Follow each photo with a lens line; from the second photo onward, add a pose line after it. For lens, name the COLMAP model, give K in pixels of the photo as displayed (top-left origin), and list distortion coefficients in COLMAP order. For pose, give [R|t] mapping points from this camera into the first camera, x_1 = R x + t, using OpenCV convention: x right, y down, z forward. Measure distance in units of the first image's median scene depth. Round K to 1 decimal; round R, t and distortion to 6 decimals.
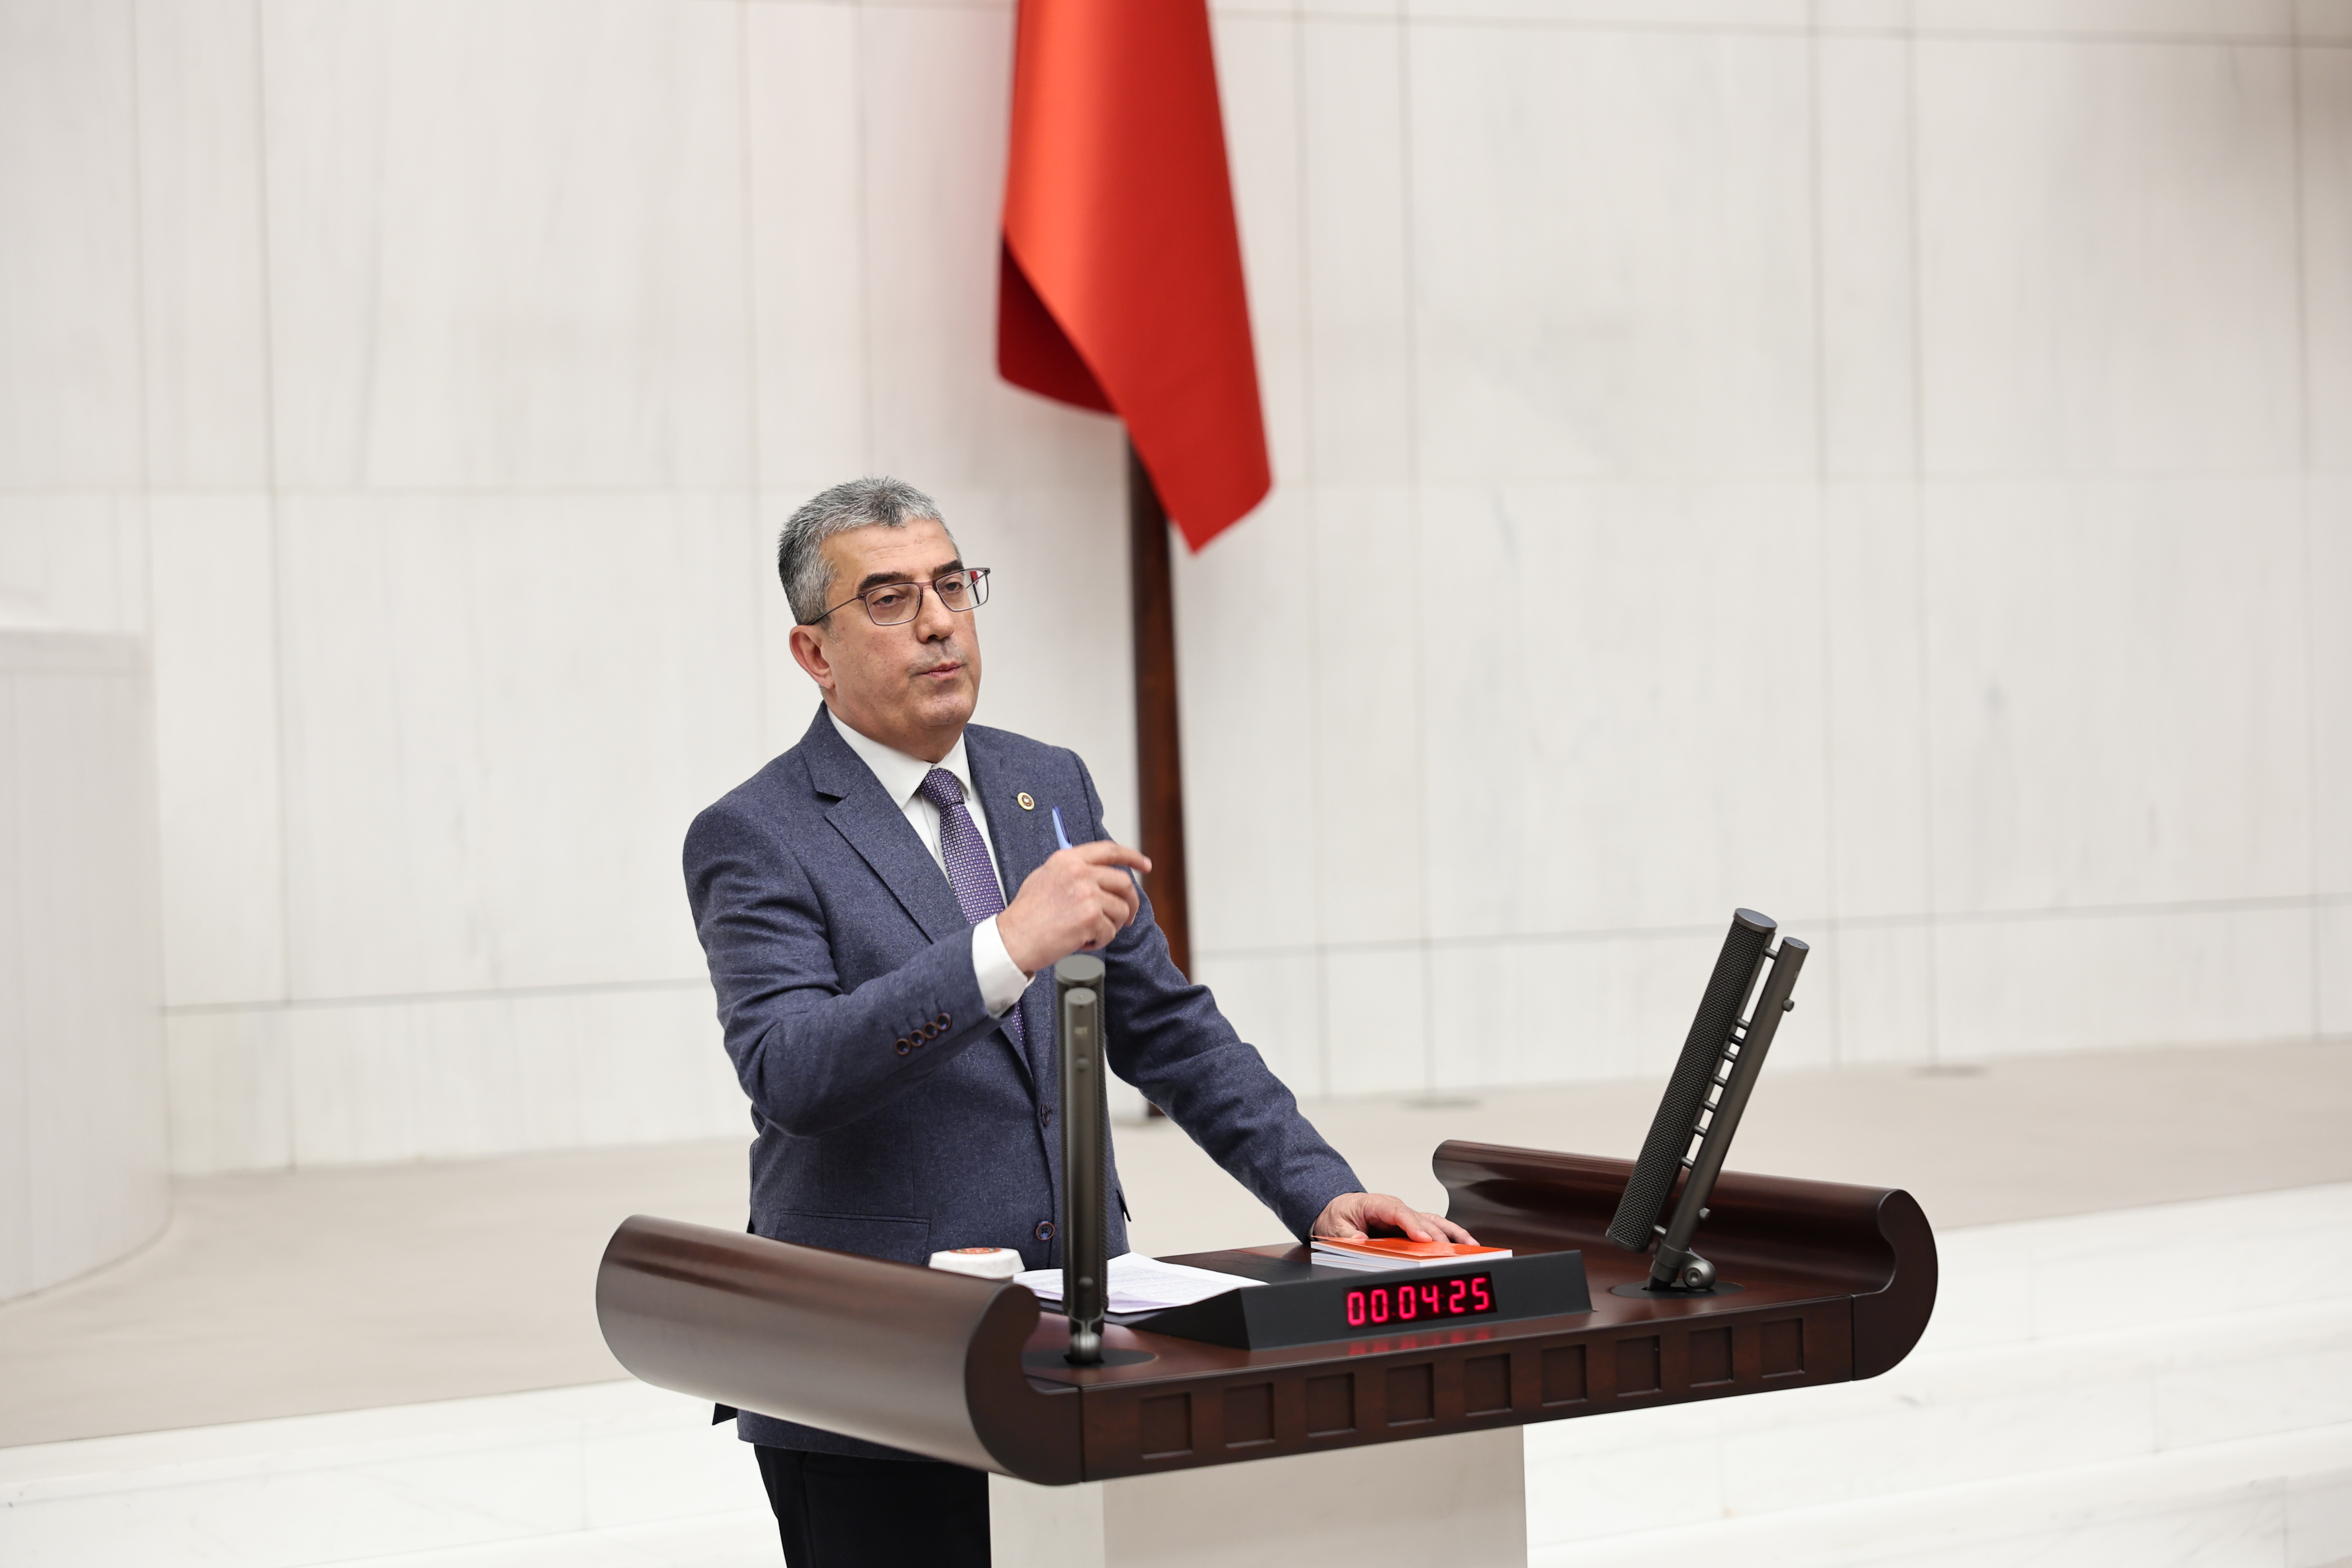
lens RADIAL K [[4679.9, 0, 1190.7], [0, 4679.9, 792.3], [0, 0, 1]] dist [0.023891, 0.000000]
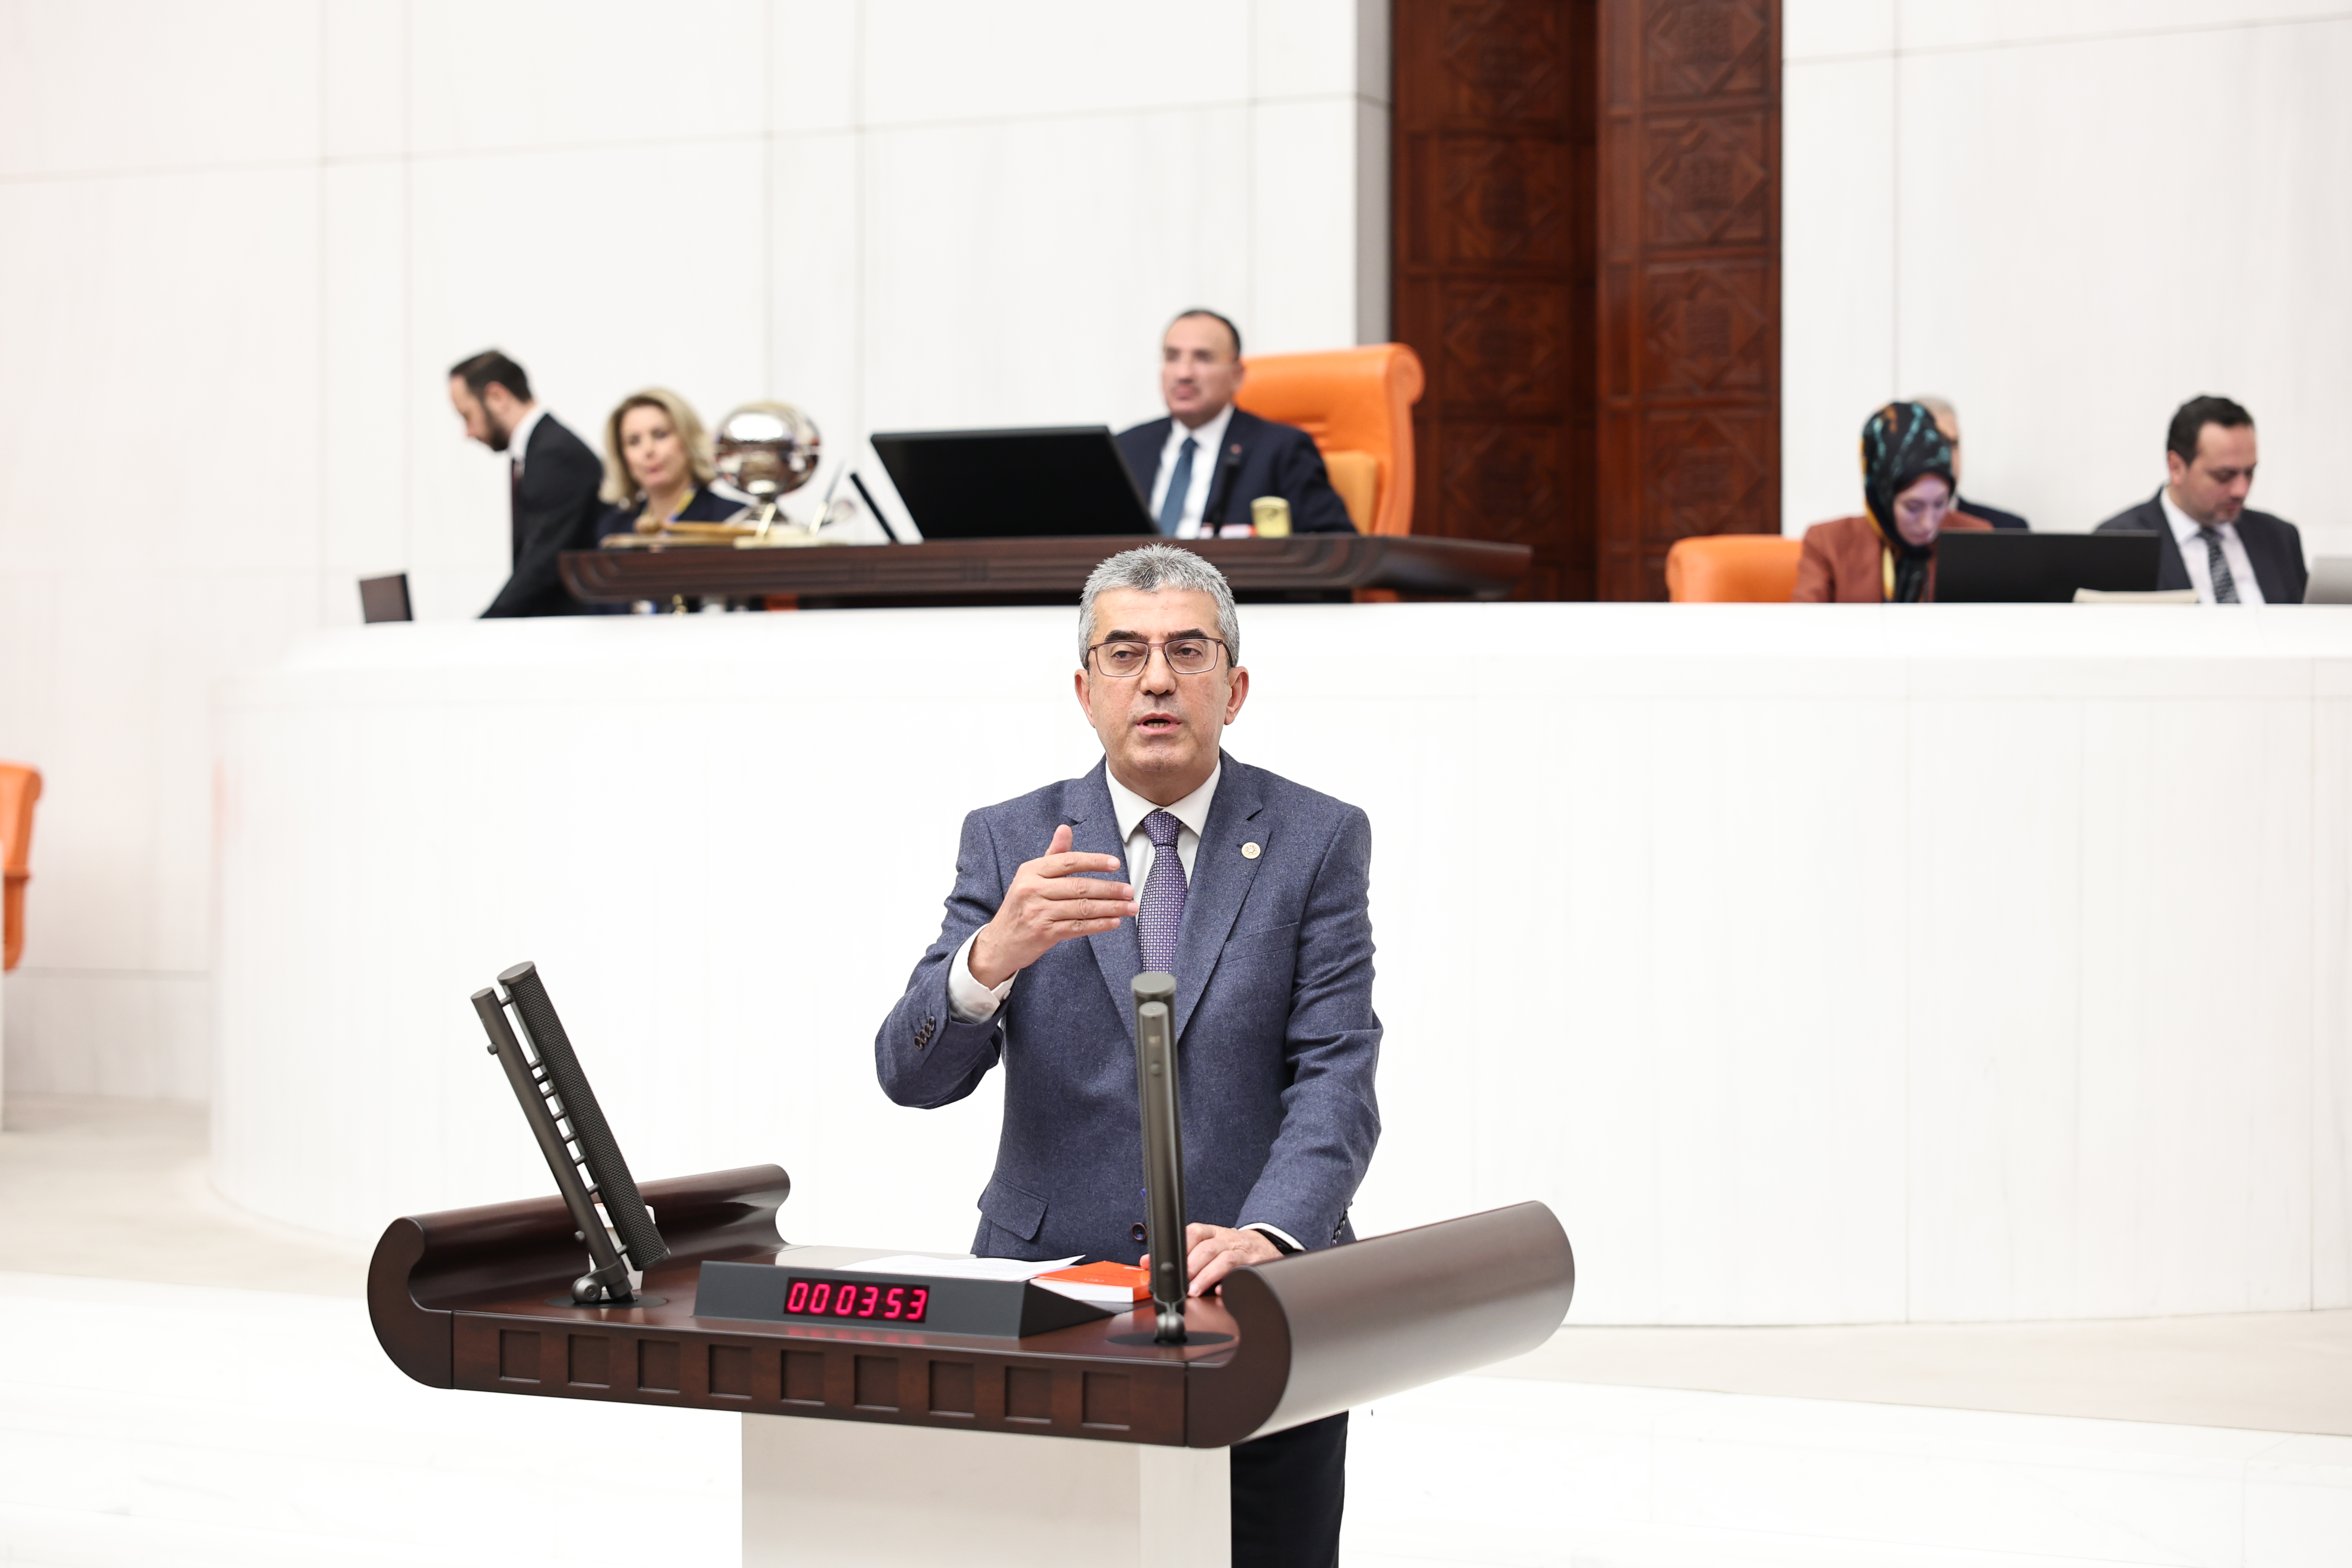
lens RADIAL K [[4679.9, 0, 1177.1], [0, 4679.9, 799.9], [0, 0, 1]] dist [0.023891, 0.000000]
pose [[0.482232, 0.034797, -0.875352, 0.726673], [-0.031550, 0.999252, 0.022342, -0.025442], [0.875475, 0.016843, 0.482969, 0.366308]]
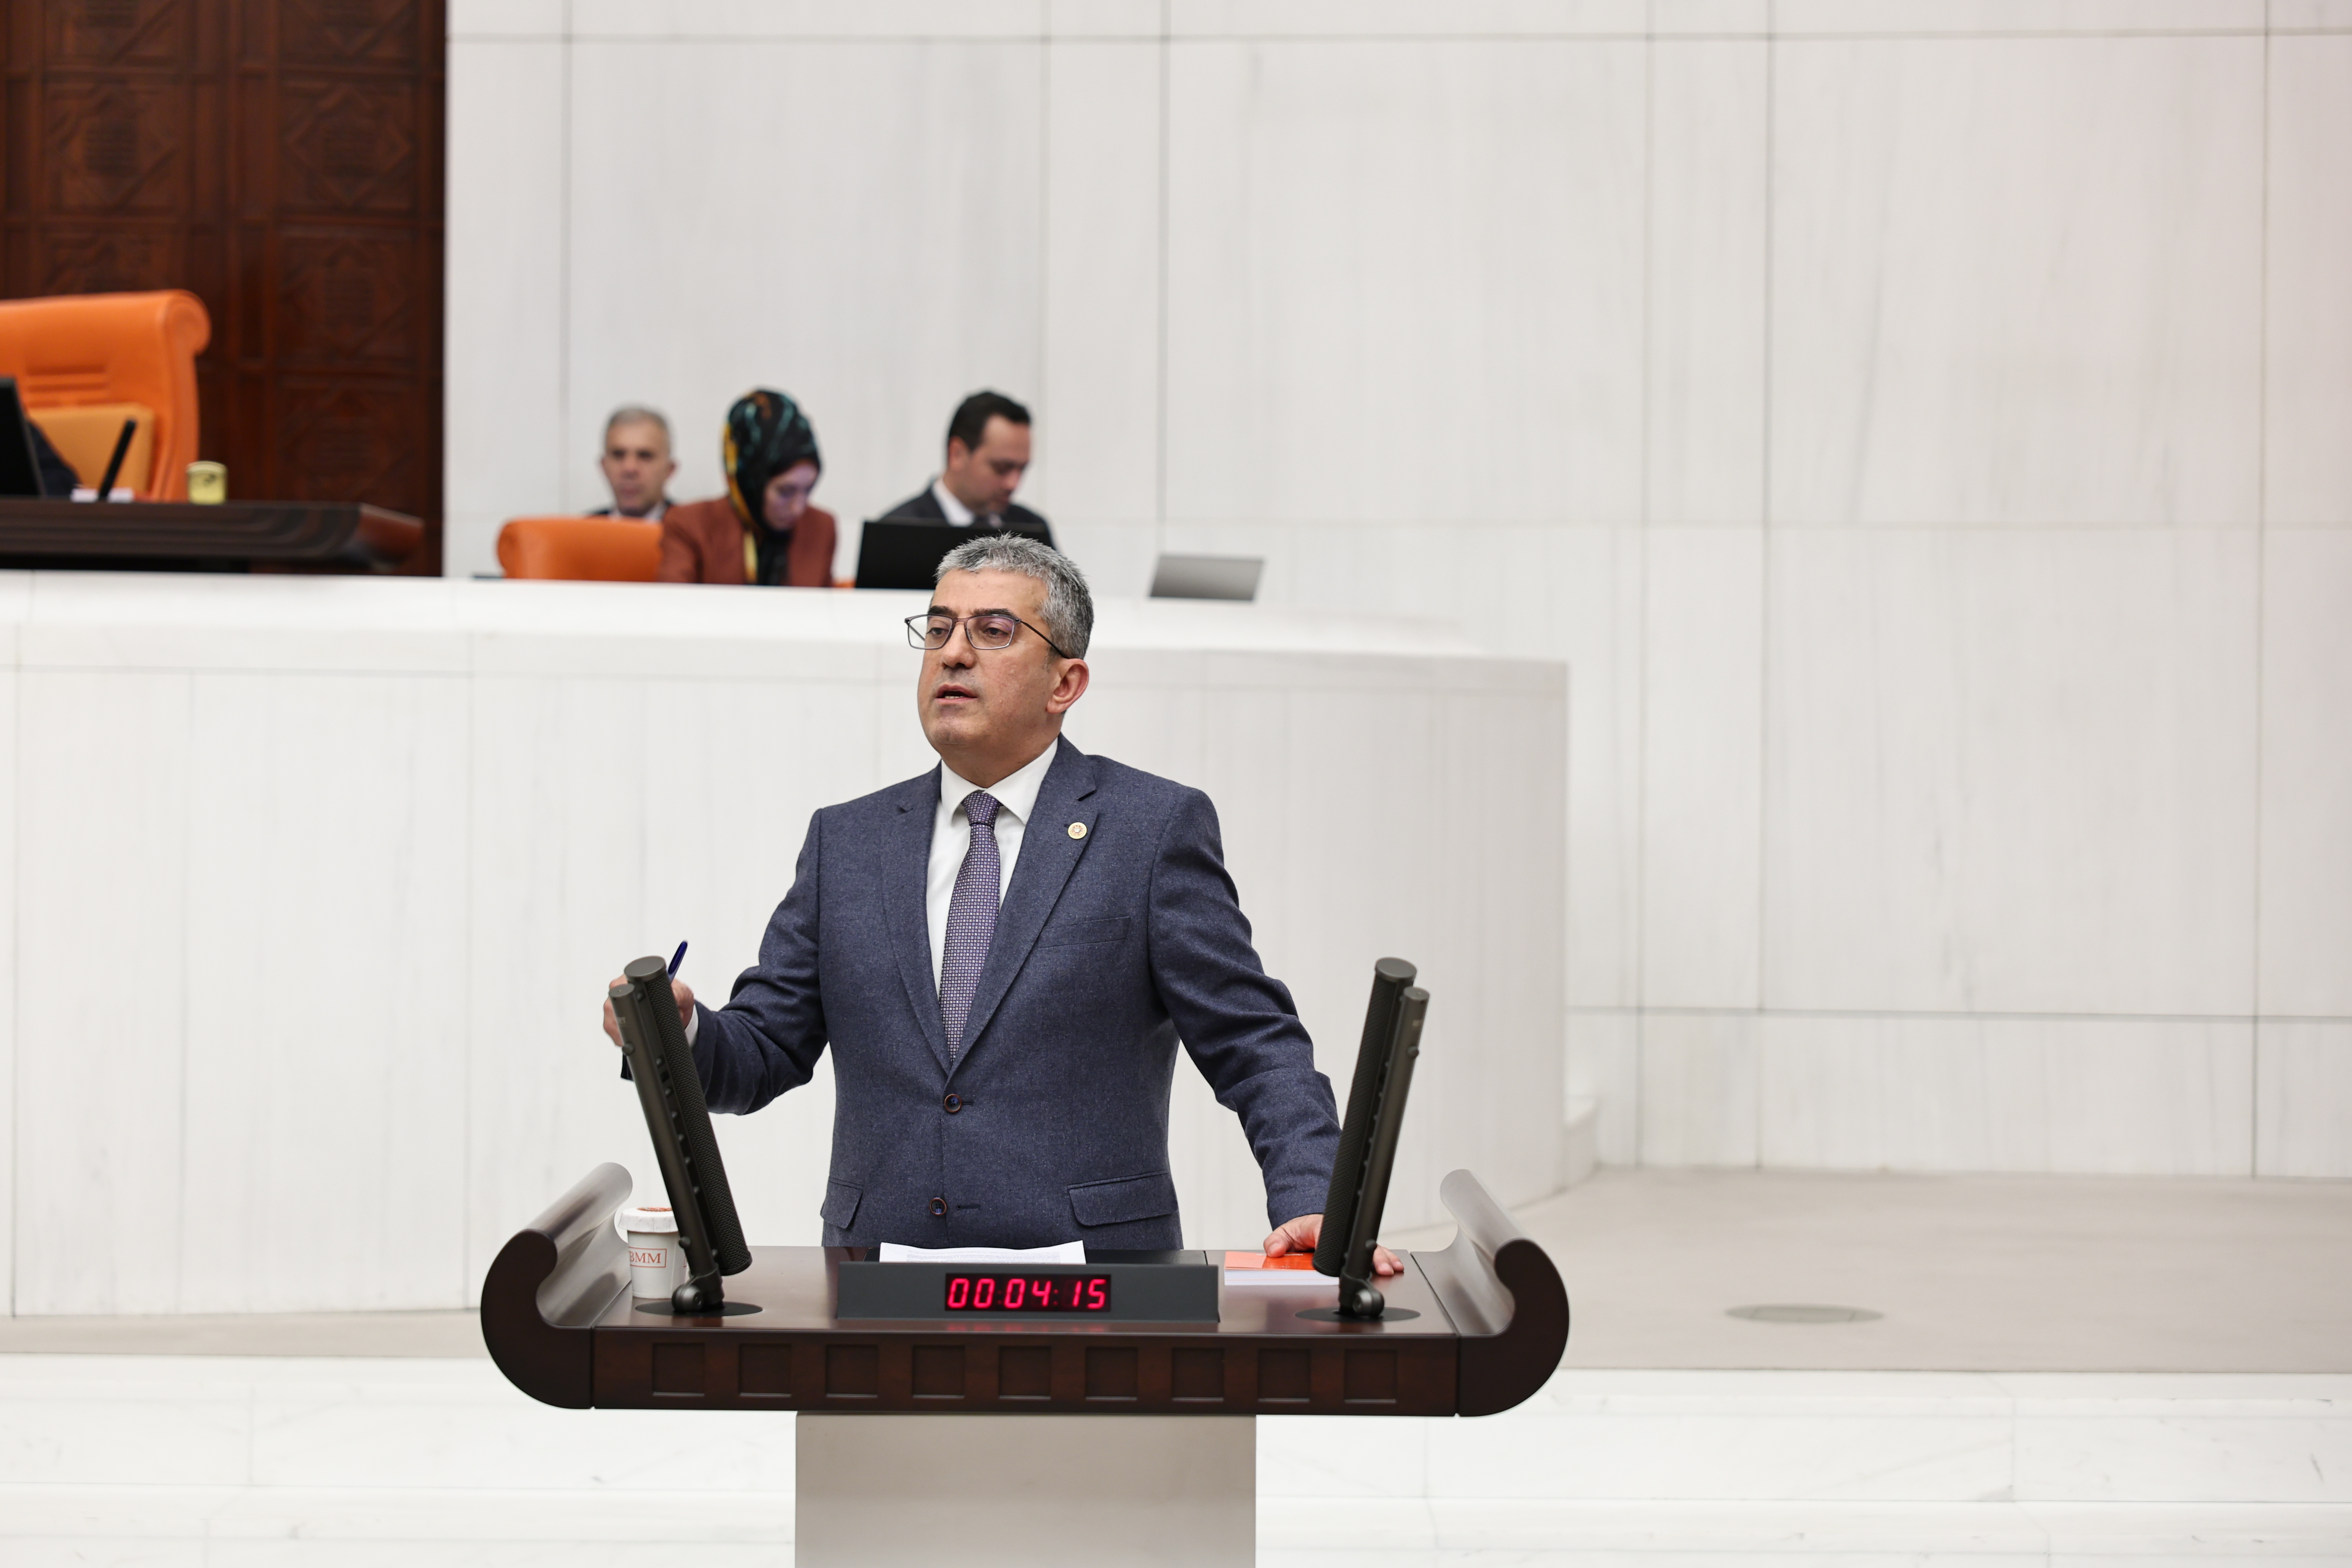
lens RADIAL K [[4679.9, 0, 1201.8], [0, 4679.9, 772.7], [0, 0, 1]] dist [0.023891, 0.000000]
pose [[0.851407, 0.037044, -0.523196, 0.447658], [-0.041536, 0.999132, 0.003148, -0.011873], [0.522859, 0.019051, 0.852206, 0.063571]]
